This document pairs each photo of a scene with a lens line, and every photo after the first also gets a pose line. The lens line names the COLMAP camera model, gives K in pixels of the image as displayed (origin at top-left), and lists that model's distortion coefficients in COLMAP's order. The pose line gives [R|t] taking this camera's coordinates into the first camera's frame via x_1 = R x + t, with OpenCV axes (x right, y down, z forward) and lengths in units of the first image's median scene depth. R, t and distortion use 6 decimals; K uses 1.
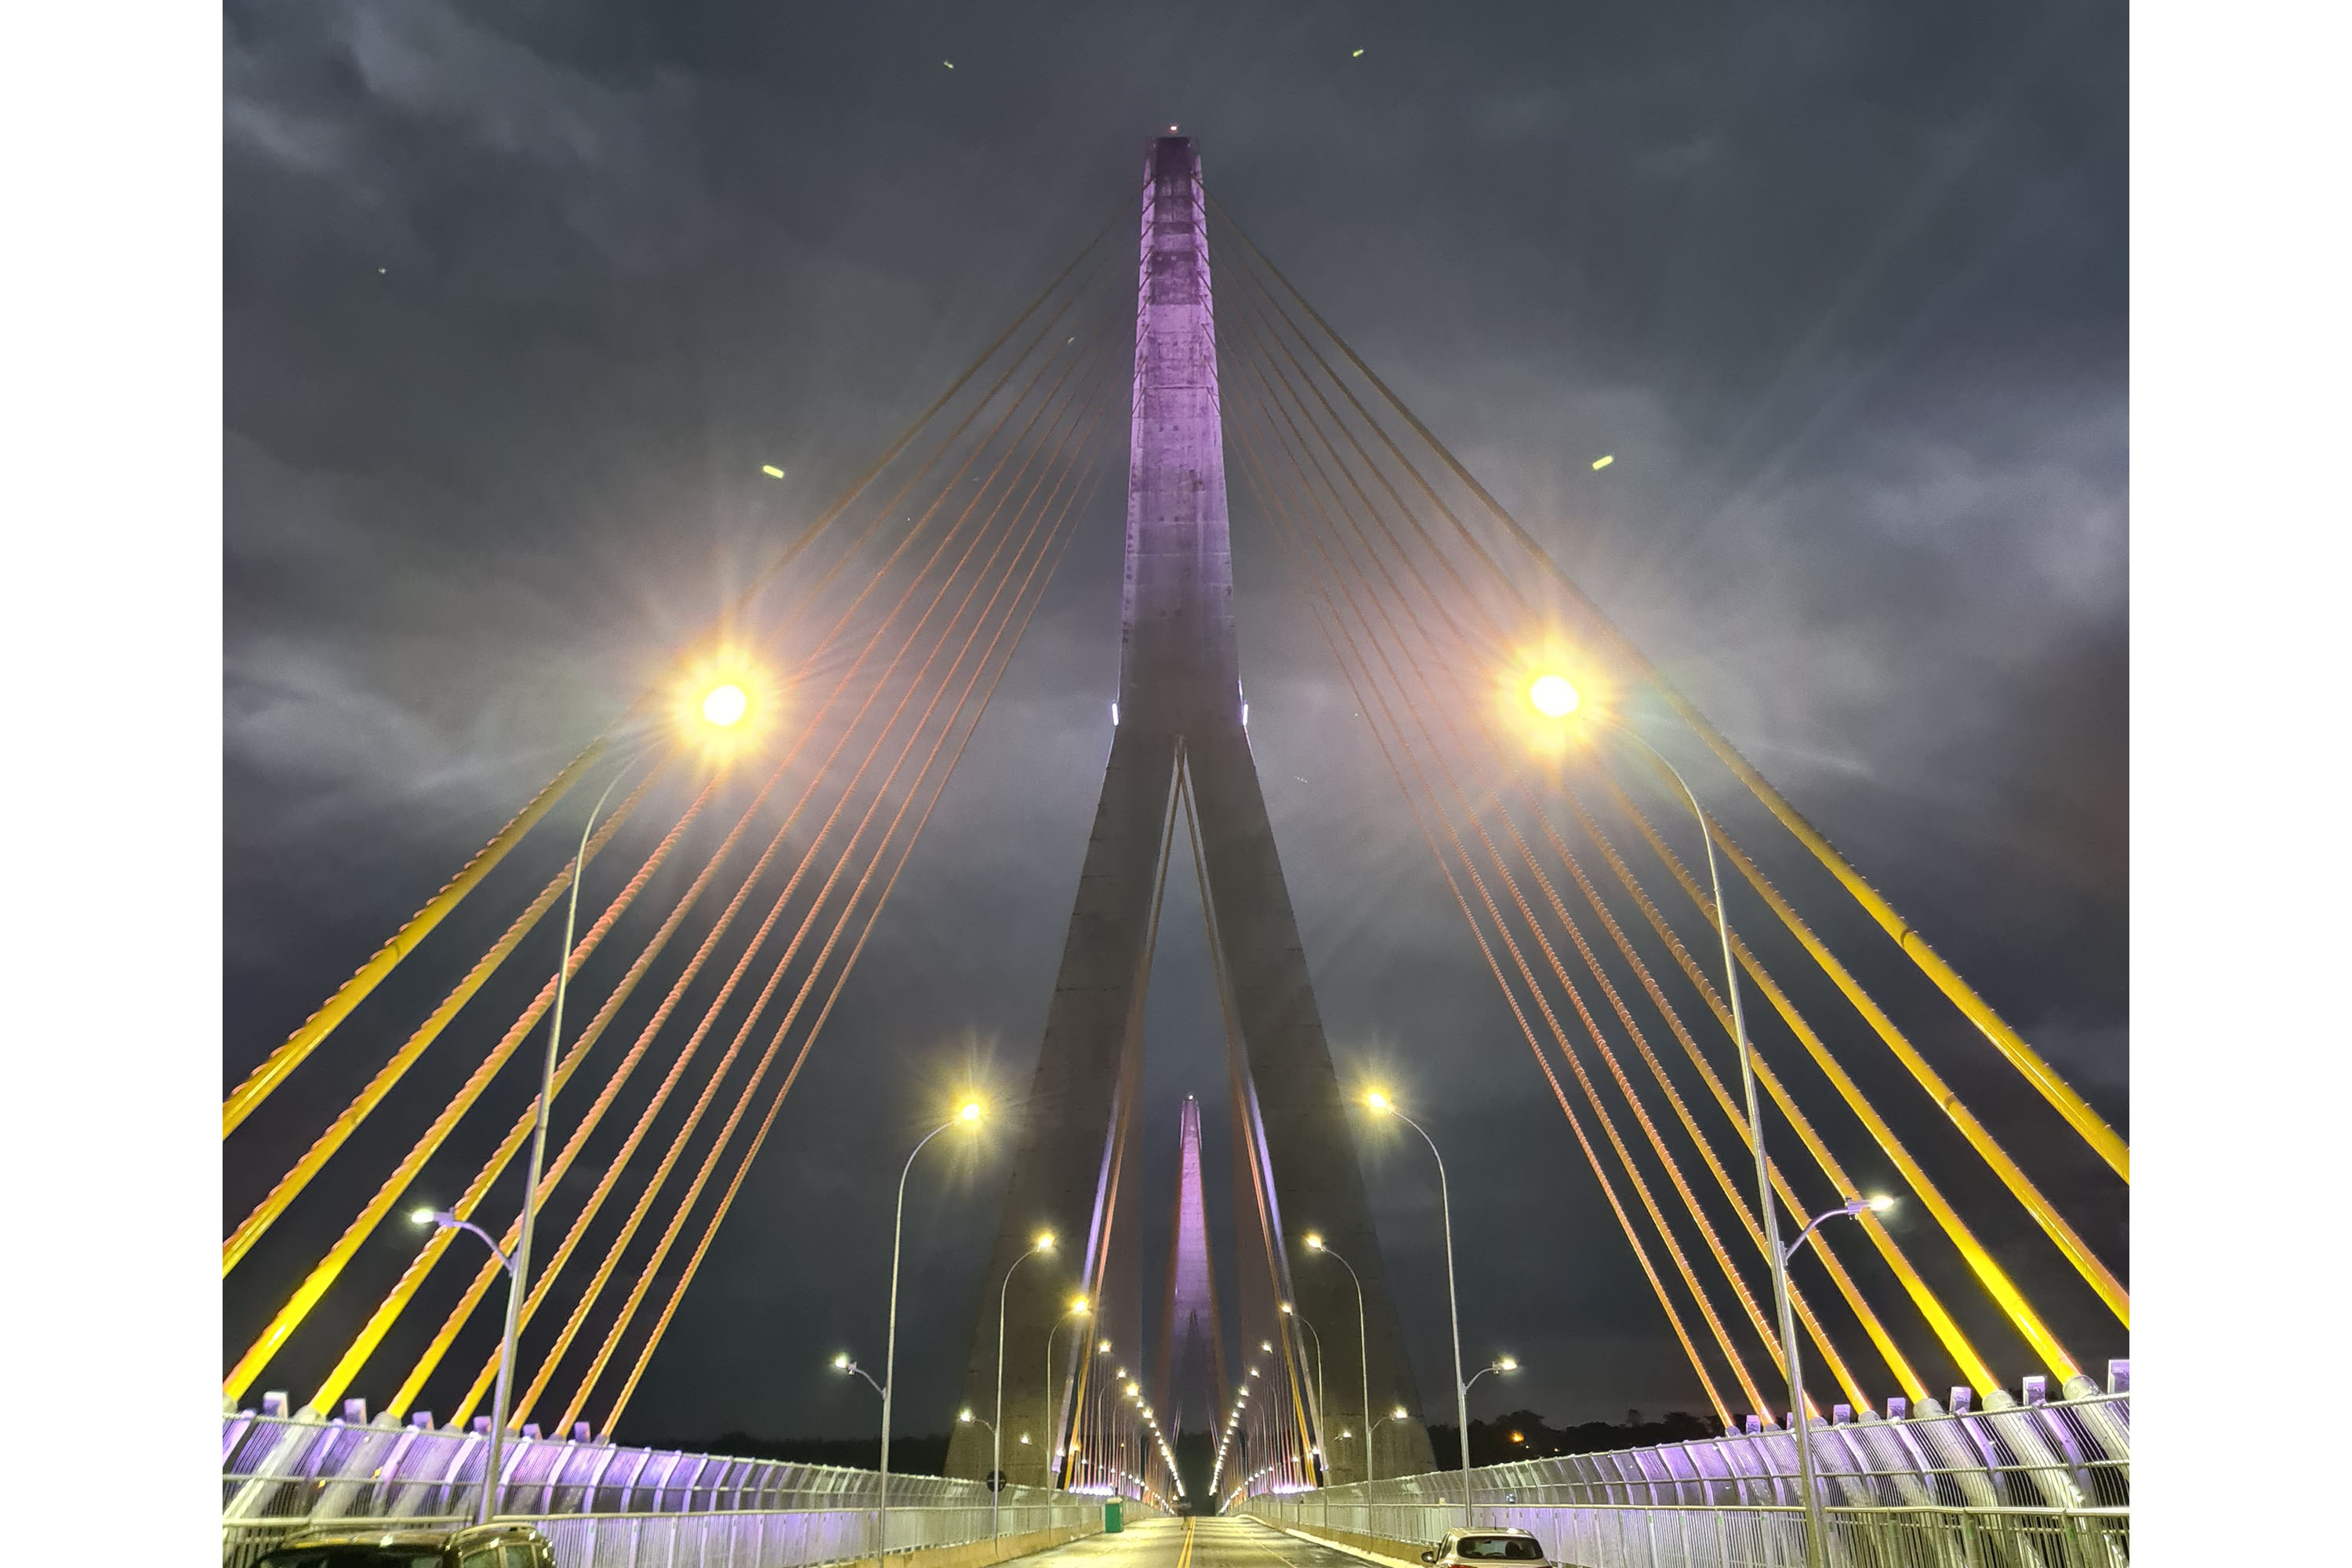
lens RADIAL K [[1778.8, 0, 1179.0], [0, 1778.8, 784.9], [0, 0, 1]] dist [0.077878, 0.002084]
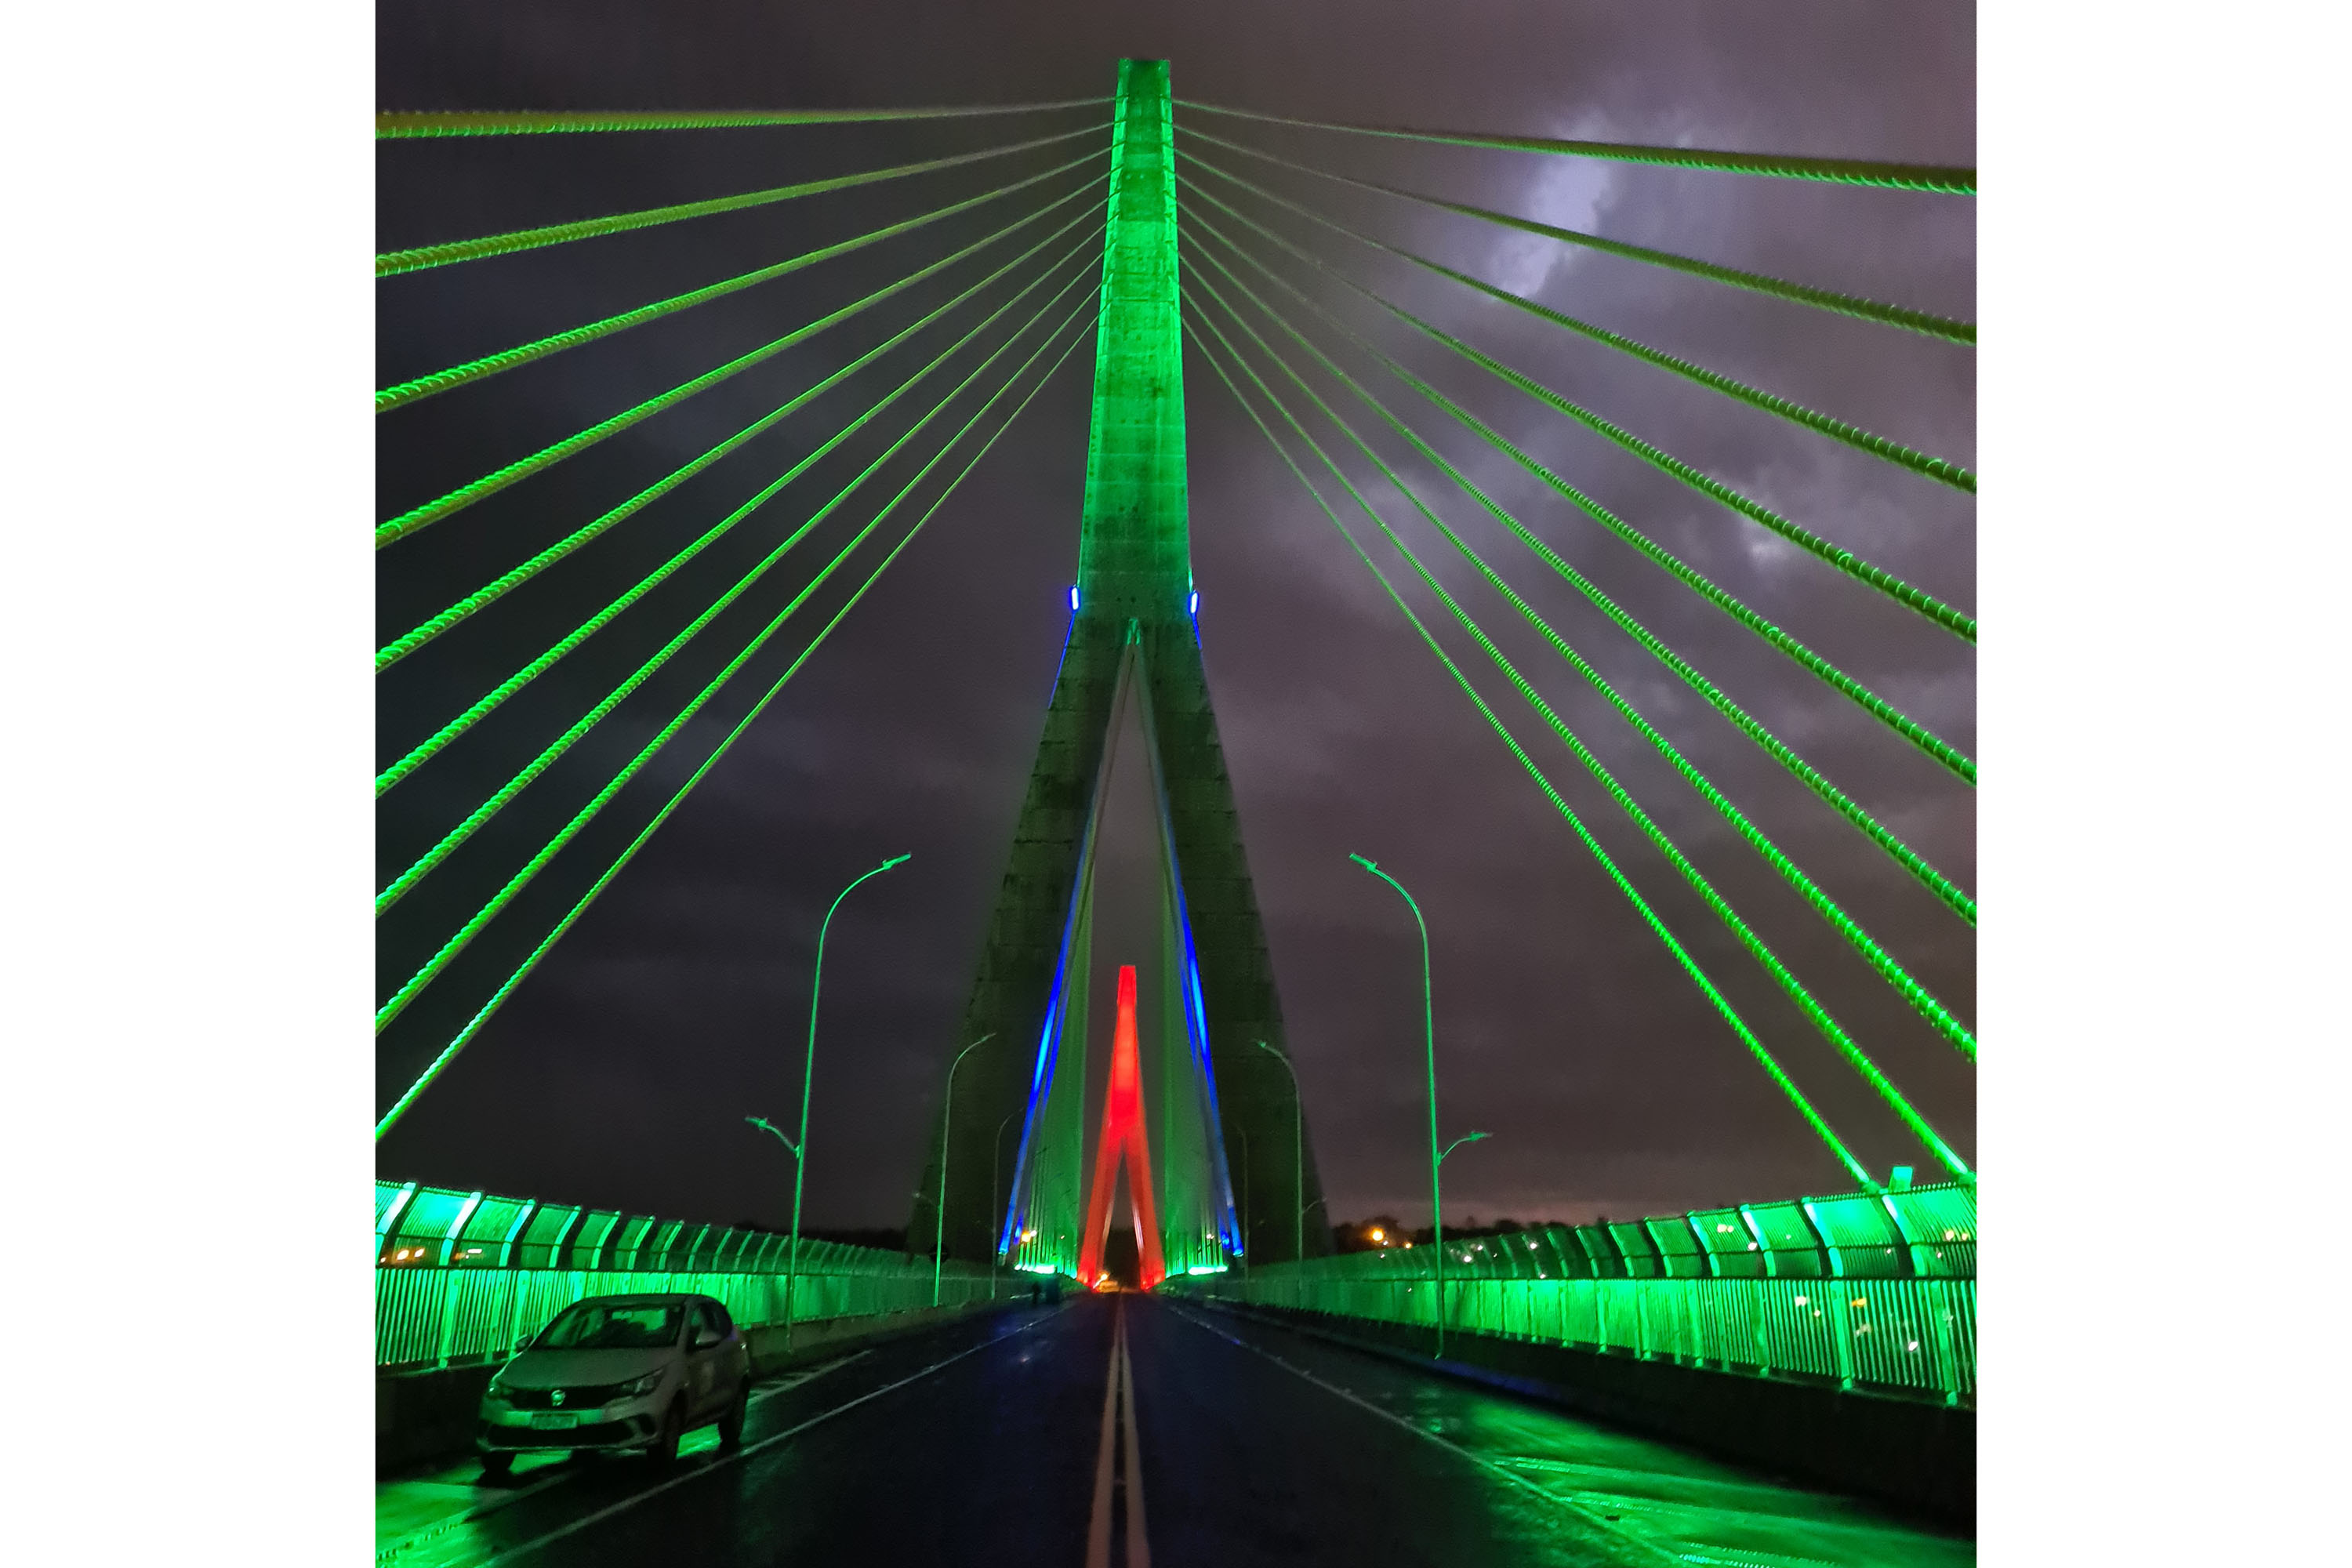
lens RADIAL K [[1778.8, 0, 1177.1], [0, 1778.8, 785.5], [0, 0, 1]] dist [0.077878, 0.002084]
pose [[0.999114, 0.033361, 0.025661, 0.002750], [-0.035981, 0.993334, 0.109509, -0.047909], [-0.021836, -0.110335, 0.993655, -0.119359]]
